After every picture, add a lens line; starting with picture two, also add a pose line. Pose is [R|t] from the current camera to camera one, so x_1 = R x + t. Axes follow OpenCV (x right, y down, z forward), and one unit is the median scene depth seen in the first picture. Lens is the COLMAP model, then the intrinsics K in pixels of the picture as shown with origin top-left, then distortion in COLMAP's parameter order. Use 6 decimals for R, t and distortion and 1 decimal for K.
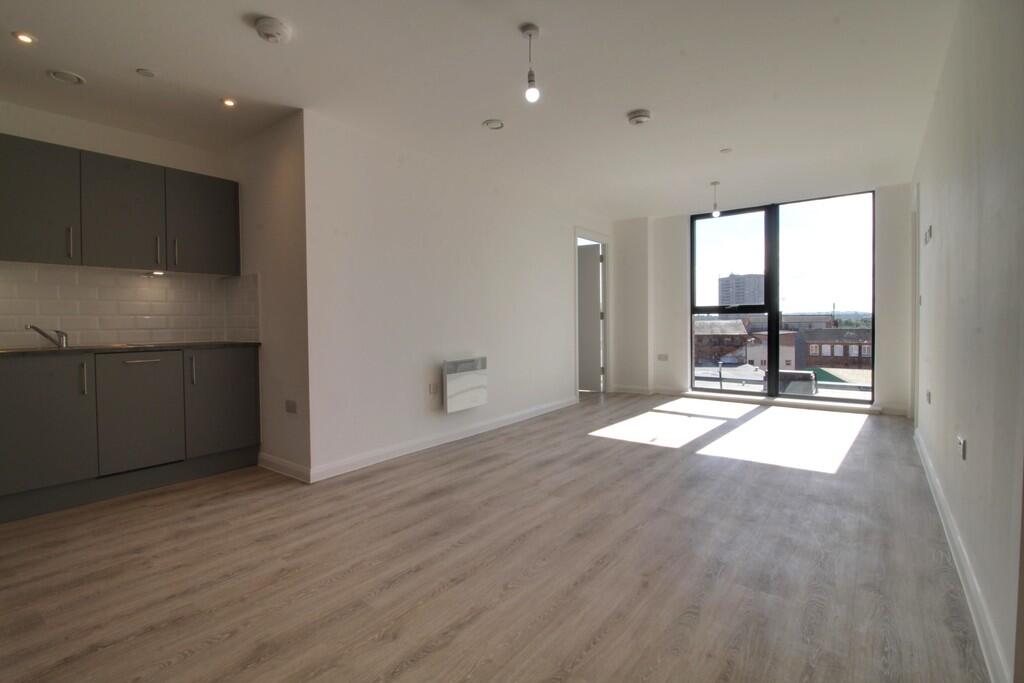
lens RADIAL K [[476.5, 0, 511.9], [0, 476.5, 336.7], [0, 0, 1]] dist [-0.013163, 0.000031]
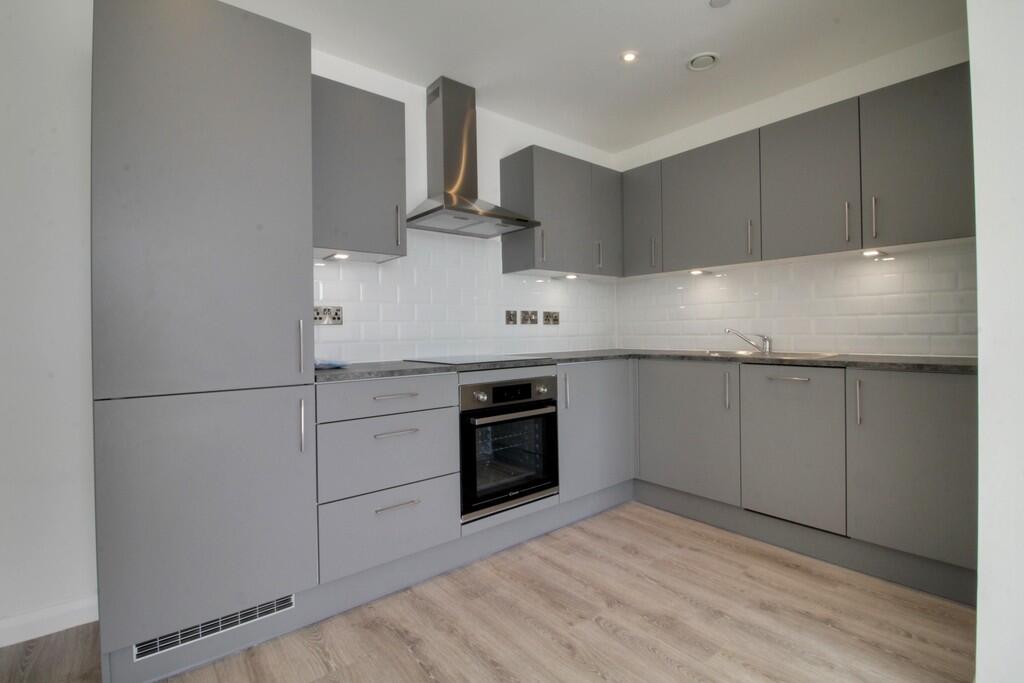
lens RADIAL K [[476.5, 0, 511.3], [0, 476.5, 335.8], [0, 0, 1]] dist [-0.013163, 0.000031]
pose [[-0.229043, 0.021331, -0.973183, 0.043417], [-0.011884, 0.999624, 0.024708, -0.028808], [0.973344, 0.017225, -0.228703, 0.748407]]
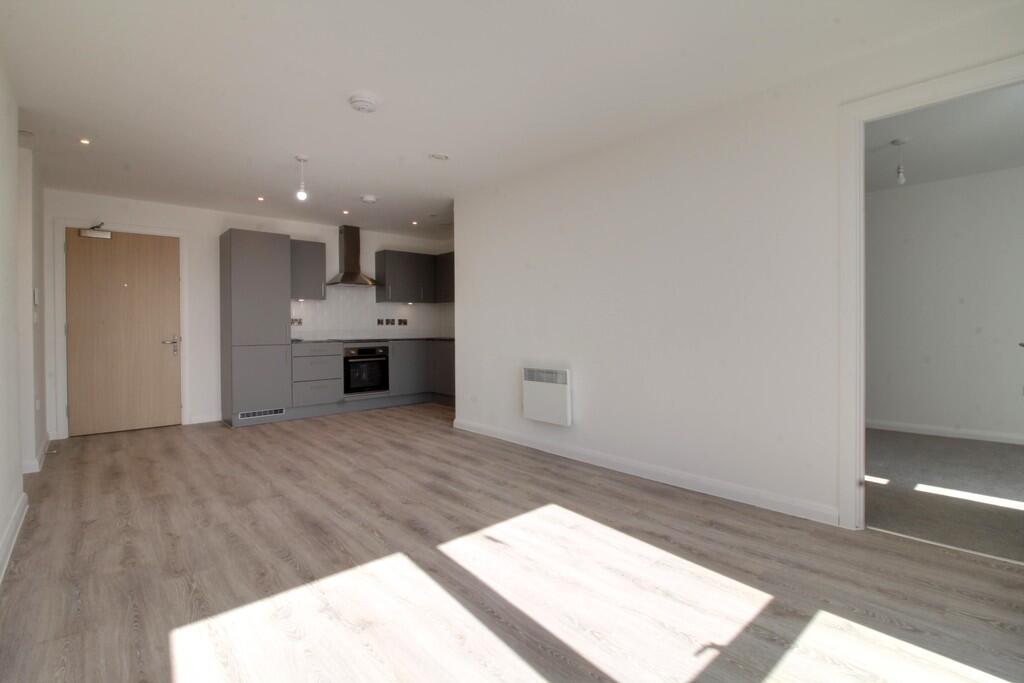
lens RADIAL K [[470.8, 0, 513.0], [0, 470.8, 339.8], [0, 0, 1]] dist [-0.019749, -0.001972]
pose [[-0.186876, 0.037796, -0.981656, 1.184789], [-0.024130, 0.998782, 0.043048, -0.071378], [0.982087, 0.031732, -0.185736, 1.585713]]
